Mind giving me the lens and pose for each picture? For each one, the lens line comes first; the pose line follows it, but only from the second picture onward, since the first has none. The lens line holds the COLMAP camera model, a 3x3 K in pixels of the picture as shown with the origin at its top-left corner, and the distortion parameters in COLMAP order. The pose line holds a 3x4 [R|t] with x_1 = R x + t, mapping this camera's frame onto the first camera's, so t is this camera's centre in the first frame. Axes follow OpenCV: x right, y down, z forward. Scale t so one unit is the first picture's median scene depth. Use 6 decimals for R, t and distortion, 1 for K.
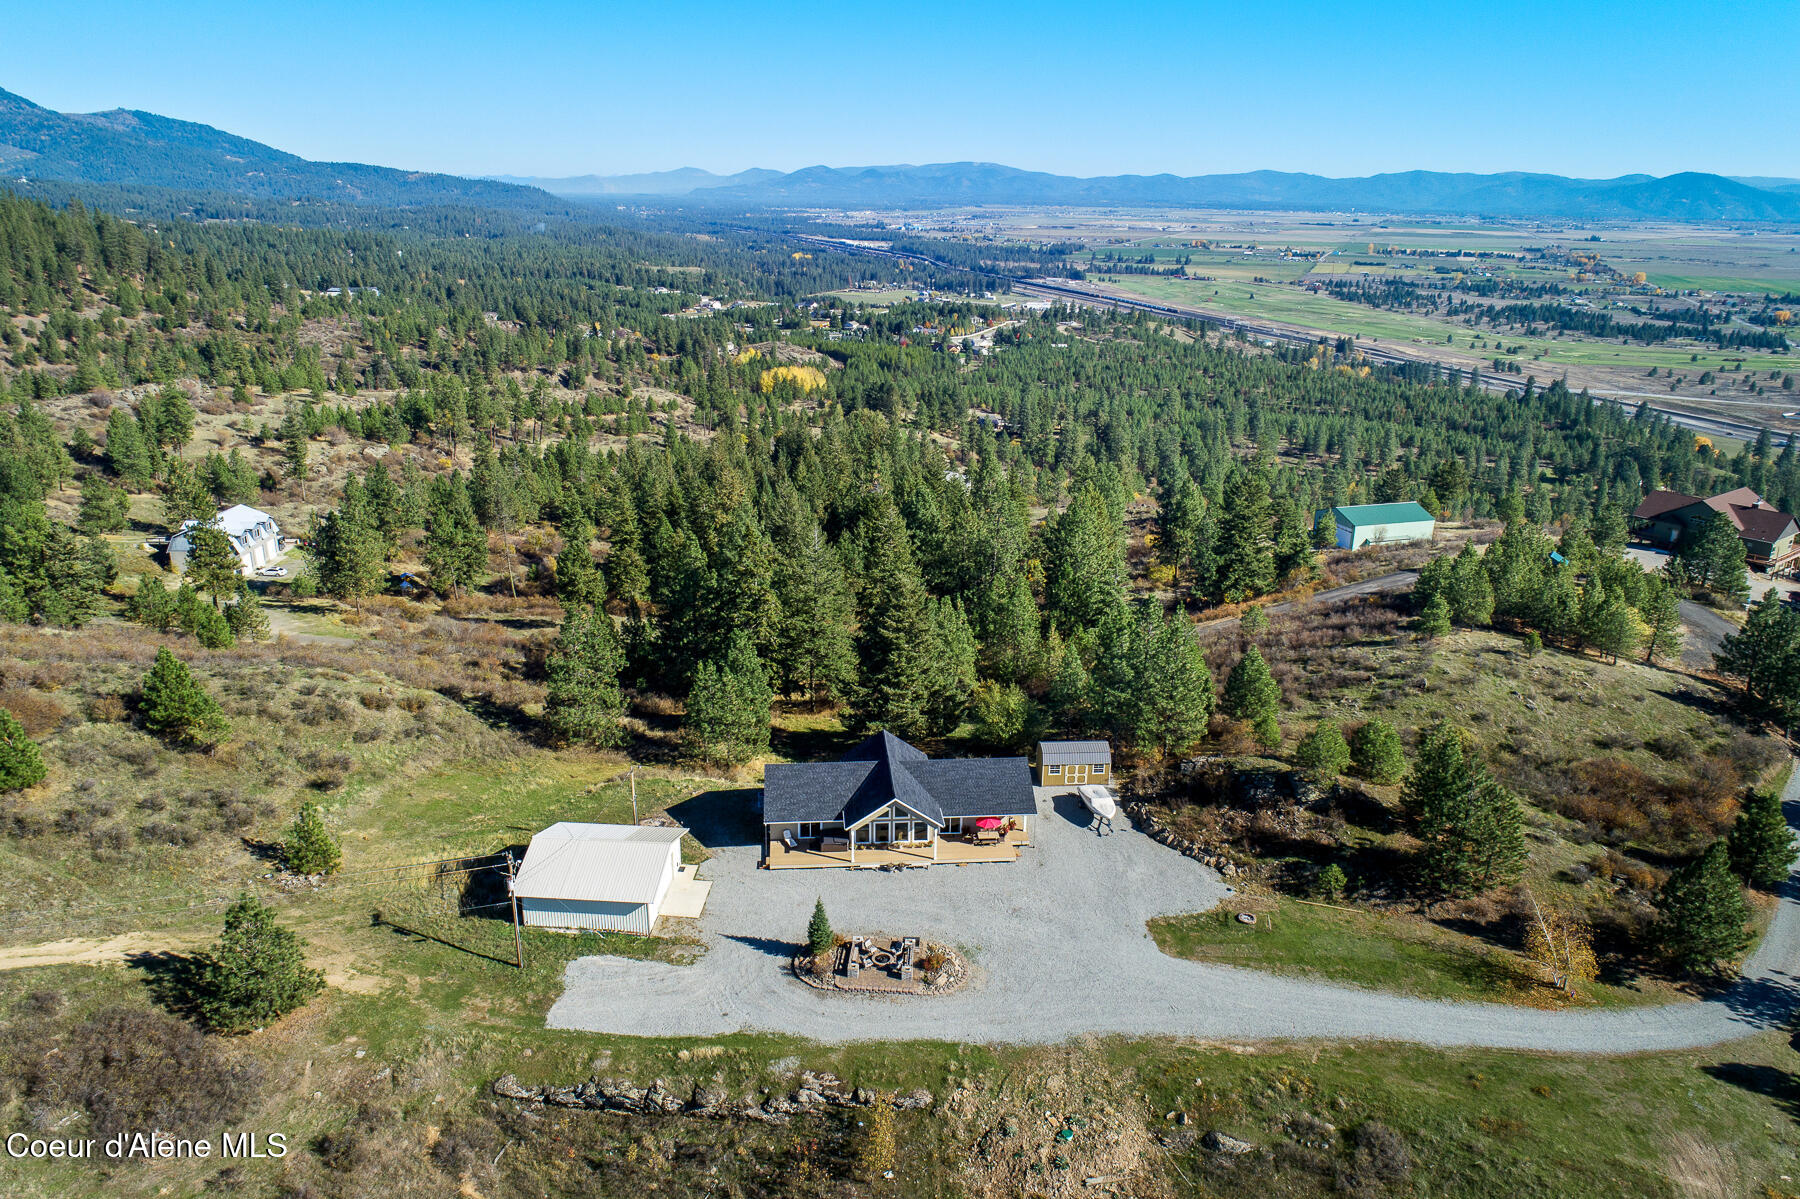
lens RADIAL K [[1220.8, 0, 899.8], [0, 1220.8, 601.7], [0, 0, 1]] dist [-0.004455, 0.007151]
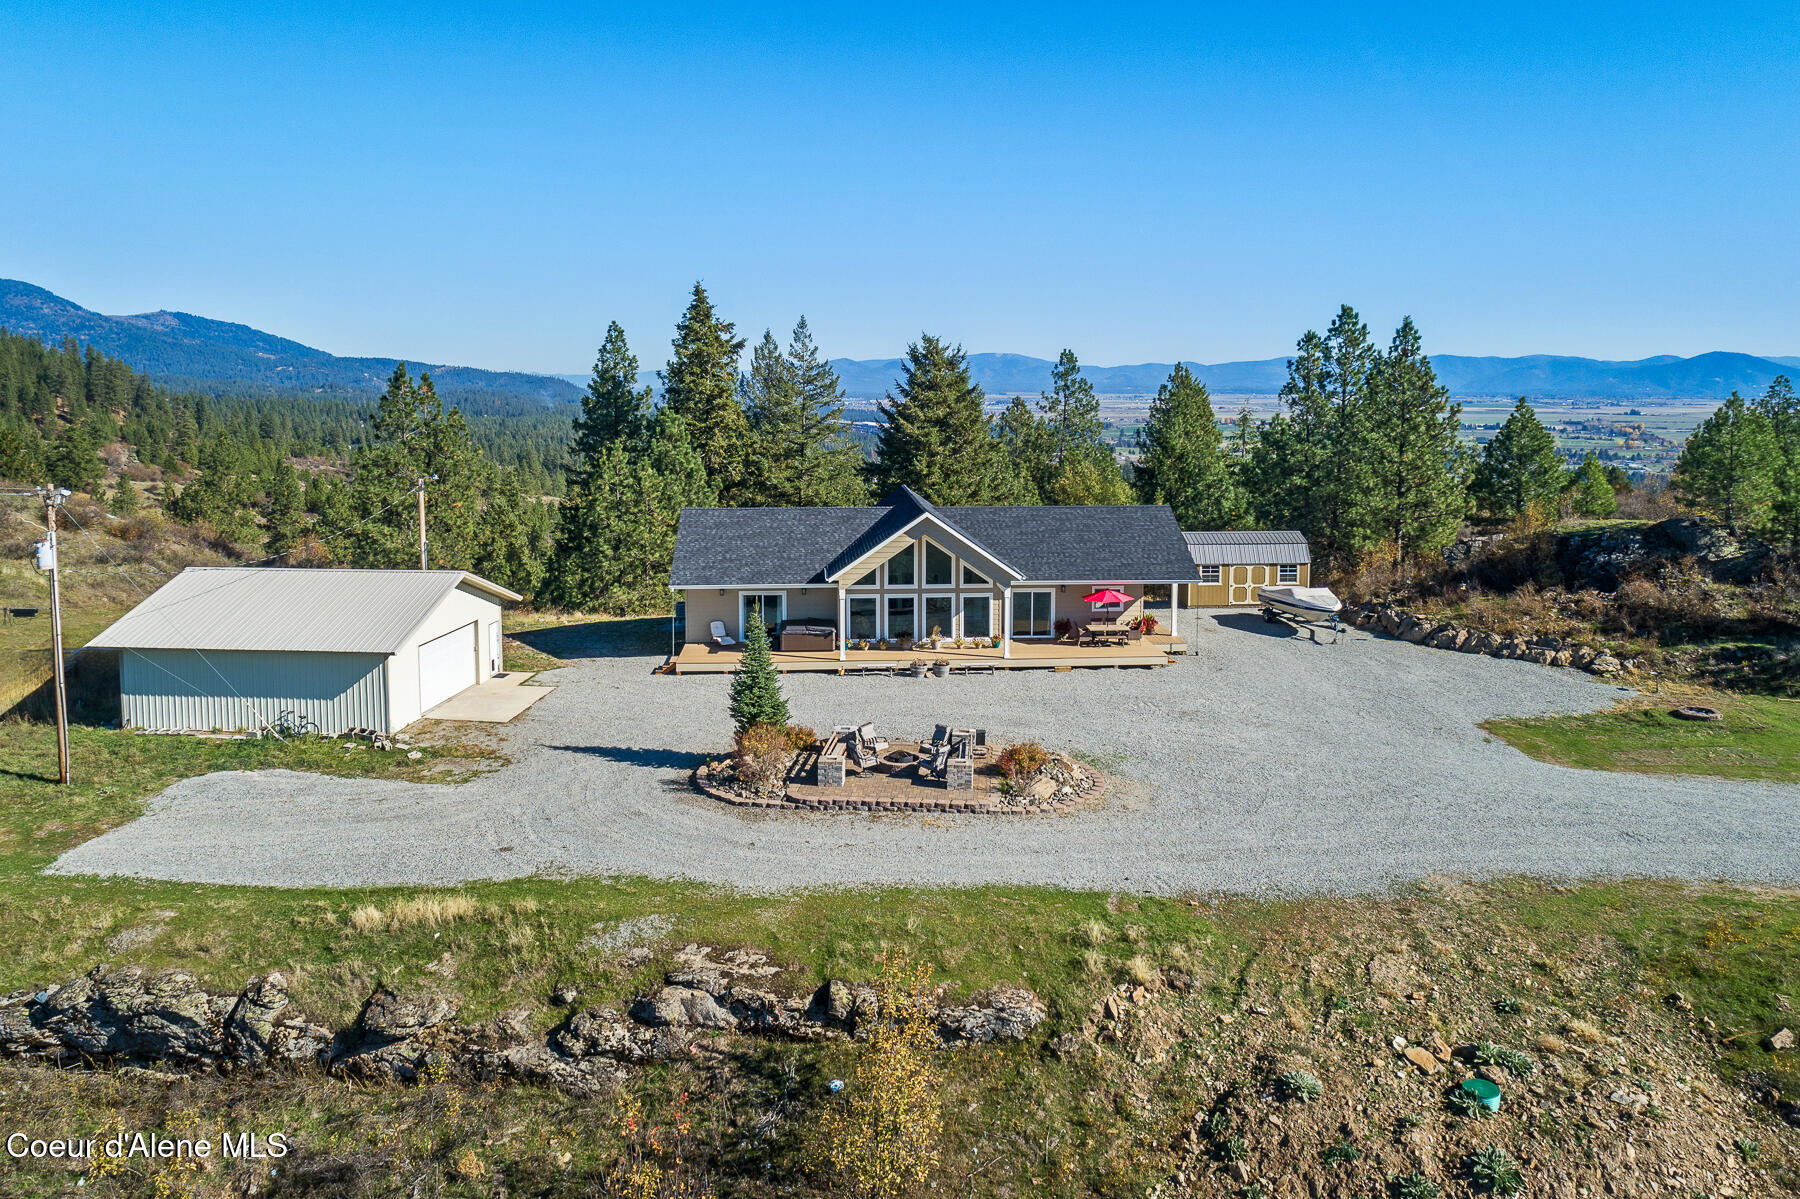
lens RADIAL K [[1140.3, 0, 902.5], [0, 1140.3, 597.3], [0, 0, 1]] dist [-0.006964, 0.007787]
pose [[0.999743, -0.012894, -0.018654, -0.006013], [0.007401, 0.963098, -0.269050, 0.368764], [0.021435, 0.268843, 0.962945, 0.637609]]
